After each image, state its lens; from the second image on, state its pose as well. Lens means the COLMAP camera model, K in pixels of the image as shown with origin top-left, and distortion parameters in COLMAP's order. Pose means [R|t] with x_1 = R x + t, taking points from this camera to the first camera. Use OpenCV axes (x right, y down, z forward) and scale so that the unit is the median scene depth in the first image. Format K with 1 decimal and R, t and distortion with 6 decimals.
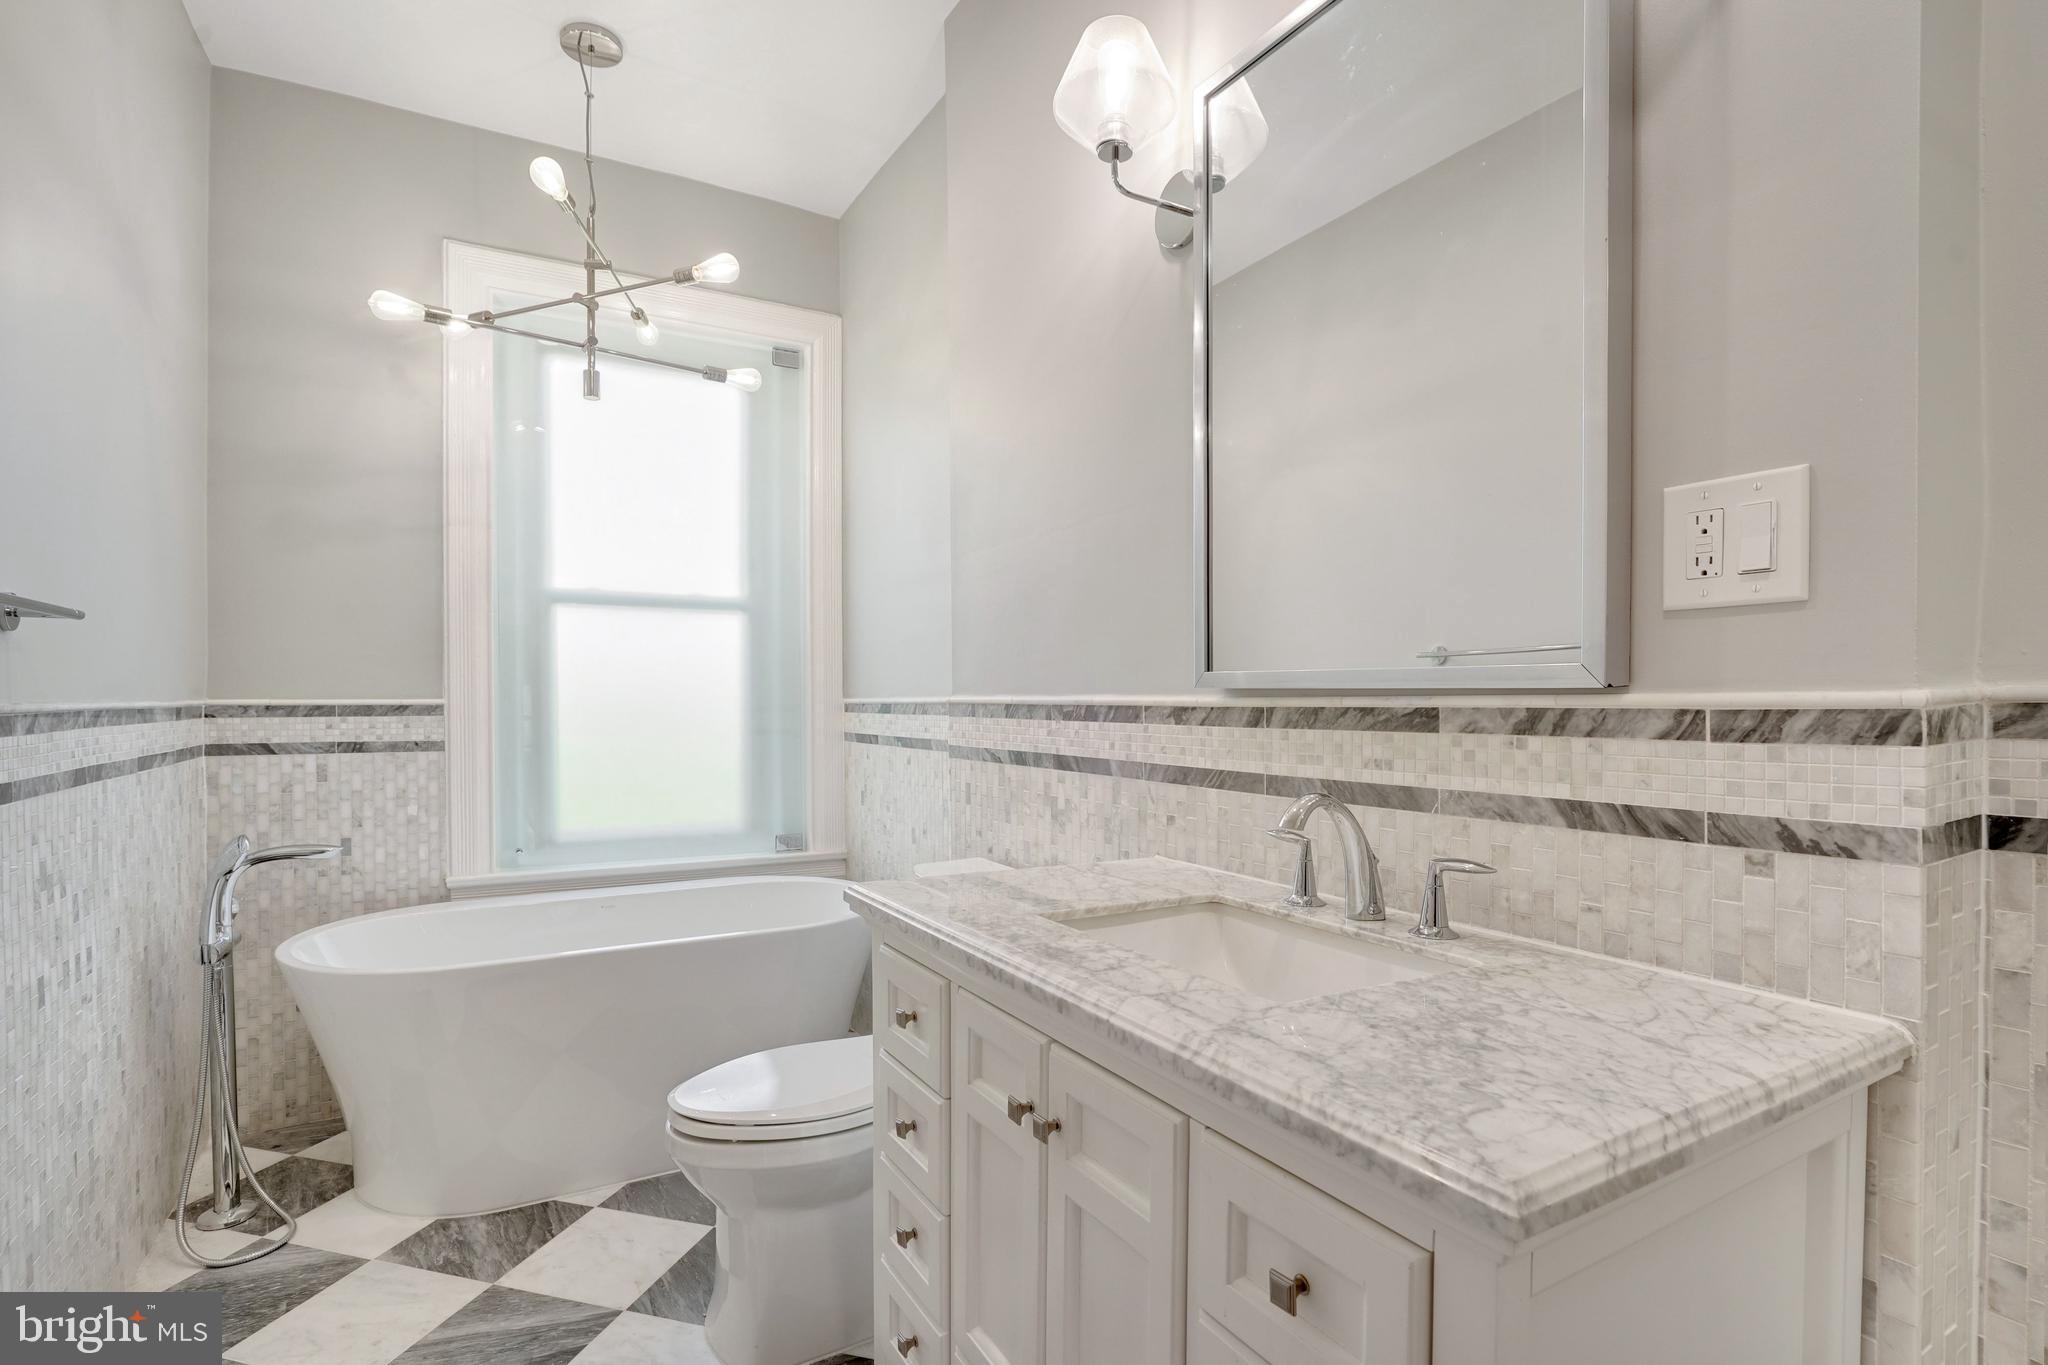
lens RADIAL K [[987.1, 0, 1021.6], [0, 987.1, 701.7], [0, 0, 1]] dist [-0.036589, 0.000197]
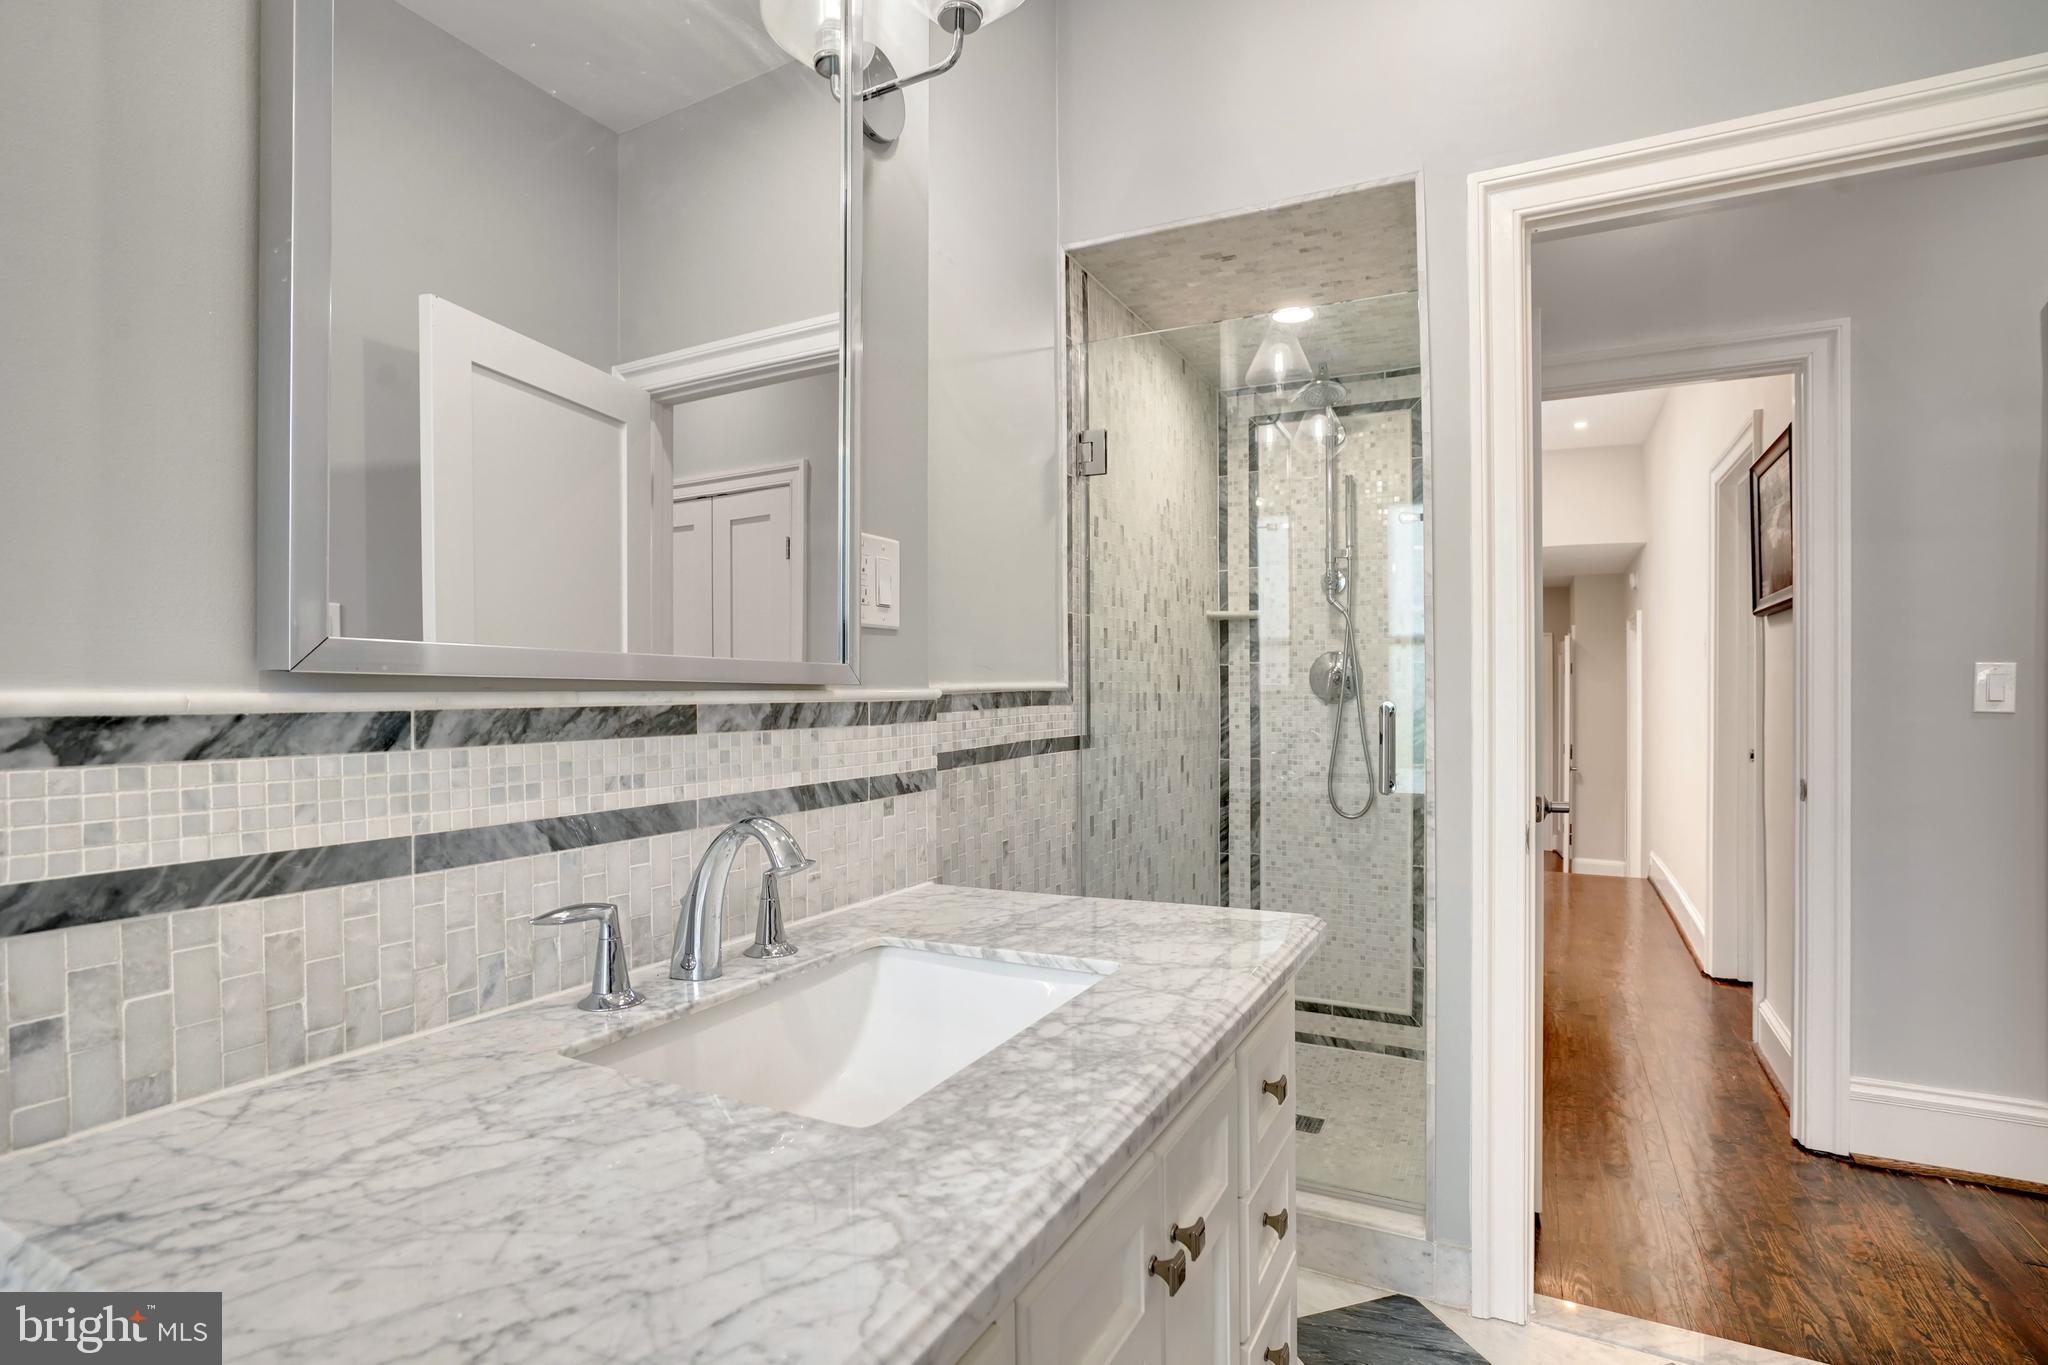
lens RADIAL K [[987.1, 0, 1020.6], [0, 987.1, 683.5], [0, 0, 1]] dist [-0.036589, 0.000197]
pose [[-0.526660, 0.007495, 0.850043, -0.498234], [0.003028, 0.999971, -0.006941, -0.006192], [-0.850071, -0.001082, -0.526668, 1.325694]]
